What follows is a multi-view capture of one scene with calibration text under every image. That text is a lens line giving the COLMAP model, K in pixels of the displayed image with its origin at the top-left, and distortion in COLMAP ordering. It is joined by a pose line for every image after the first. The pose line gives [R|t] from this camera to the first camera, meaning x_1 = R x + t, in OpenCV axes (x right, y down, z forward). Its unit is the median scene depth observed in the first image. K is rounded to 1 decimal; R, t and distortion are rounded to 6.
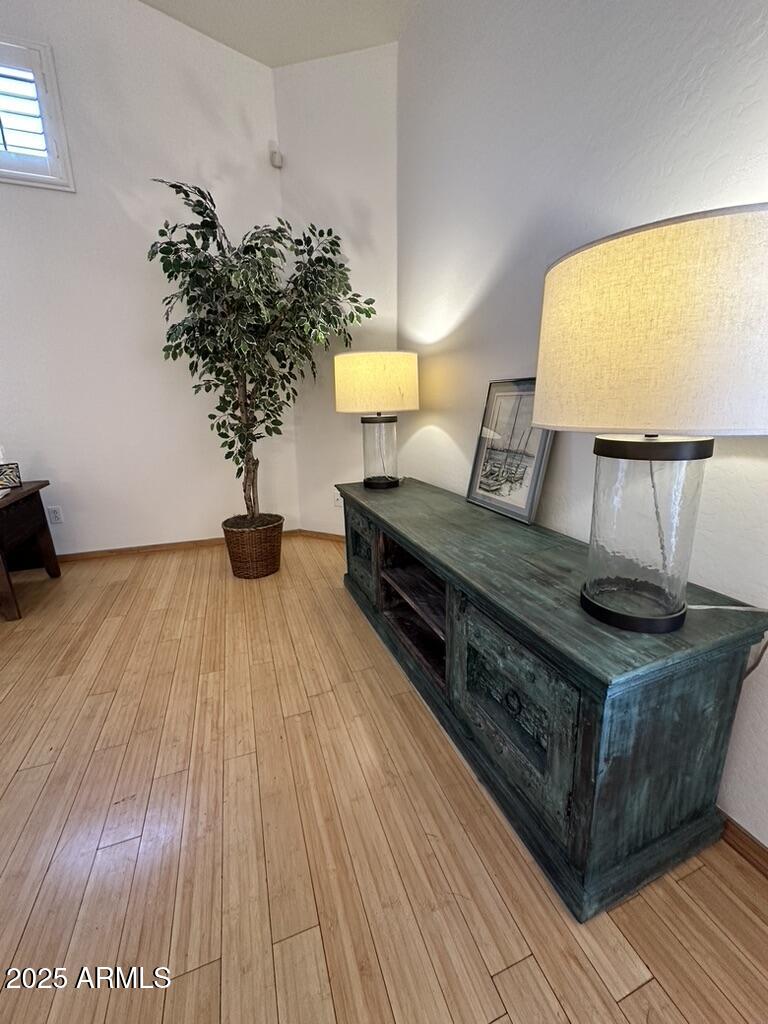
lens RADIAL K [[415.5, 0, 379.0], [0, 415.5, 510.0], [0, 0, 1]] dist [0.000945, 0.000488]
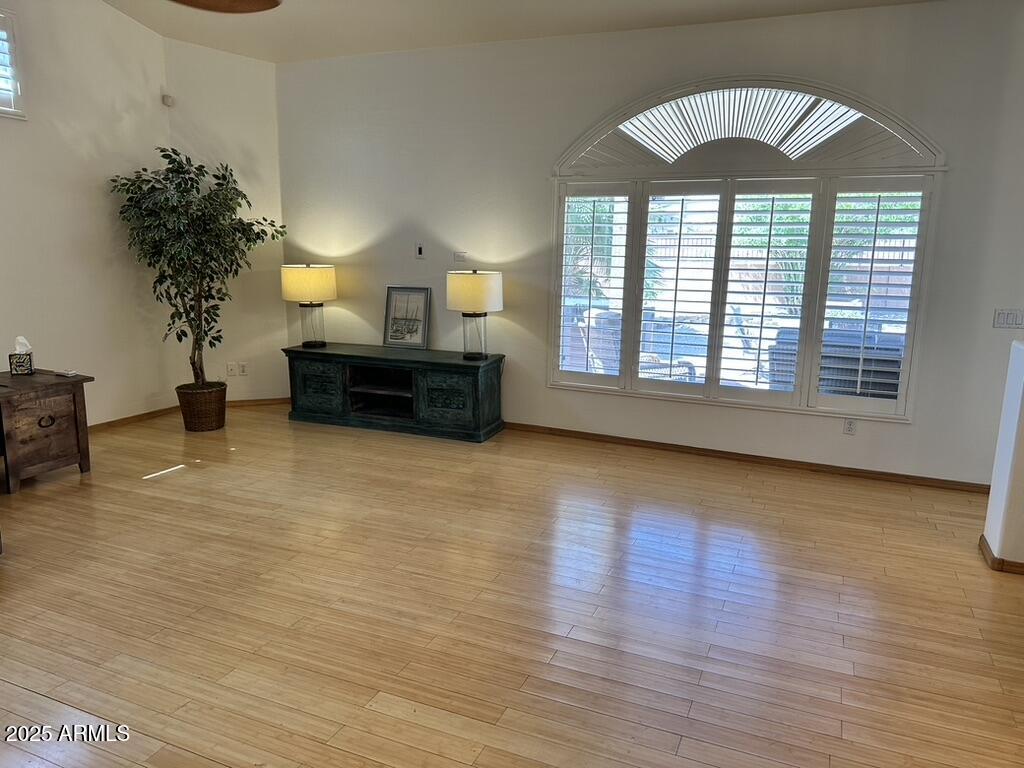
lens RADIAL K [[722.2, 0, 515.7], [0, 722.2, 377.4], [0, 0, 1]] dist [0.042061, -0.058250]
pose [[0.688962, -0.108120, 0.716688, -1.421218], [0.161433, 0.986863, -0.006309, 0.191547], [-0.706591, 0.120044, 0.697365, -1.392743]]
